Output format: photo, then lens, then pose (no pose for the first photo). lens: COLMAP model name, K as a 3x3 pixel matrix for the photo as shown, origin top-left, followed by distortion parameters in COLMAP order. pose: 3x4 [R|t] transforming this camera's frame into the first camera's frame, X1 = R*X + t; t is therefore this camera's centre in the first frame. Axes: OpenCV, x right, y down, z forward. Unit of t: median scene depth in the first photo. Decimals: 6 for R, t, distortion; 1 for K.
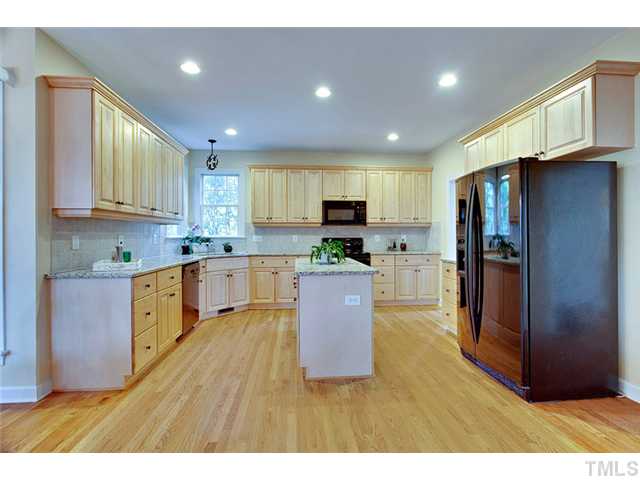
lens RADIAL K [[305.9, 0, 323.6], [0, 305.9, 236.7], [0, 0, 1]] dist [-0.005571, -0.001026]
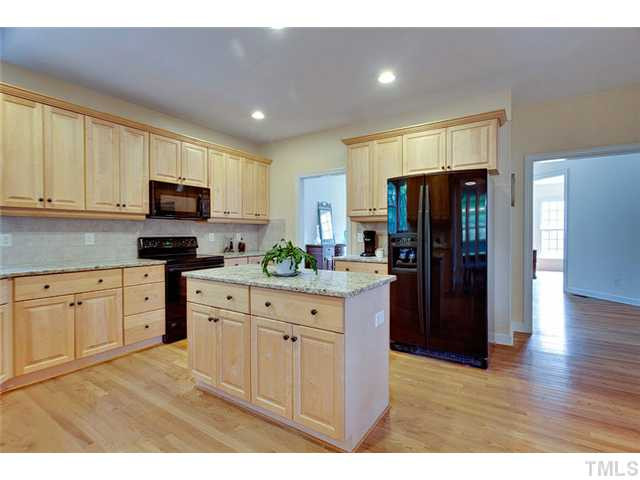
lens RADIAL K [[305.9, 0, 320.6], [0, 305.9, 237.2], [0, 0, 1]] dist [-0.005571, -0.001026]
pose [[0.620096, -0.008341, 0.784481, -0.308757], [0.003184, 0.999962, 0.008115, -0.000639], [-0.784519, -0.002535, 0.620099, 0.334598]]
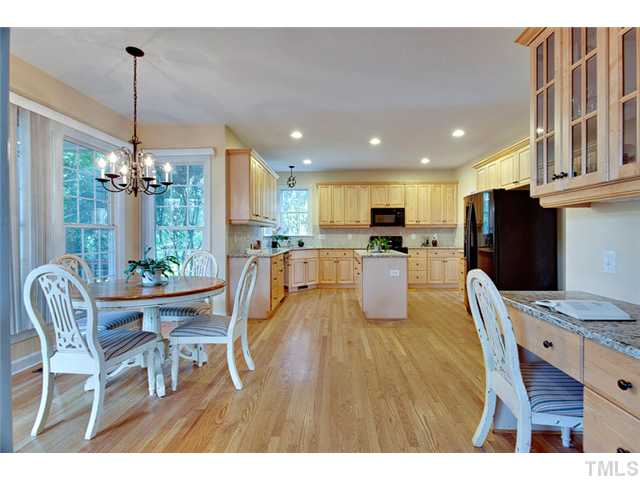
lens RADIAL K [[305.9, 0, 325.1], [0, 305.9, 236.8], [0, 0, 1]] dist [-0.005571, -0.001026]
pose [[0.992326, 0.000302, -0.123649, -0.039861], [0.000105, 0.999995, 0.003288, 0.002508], [0.123649, -0.003276, 0.992321, -0.366009]]
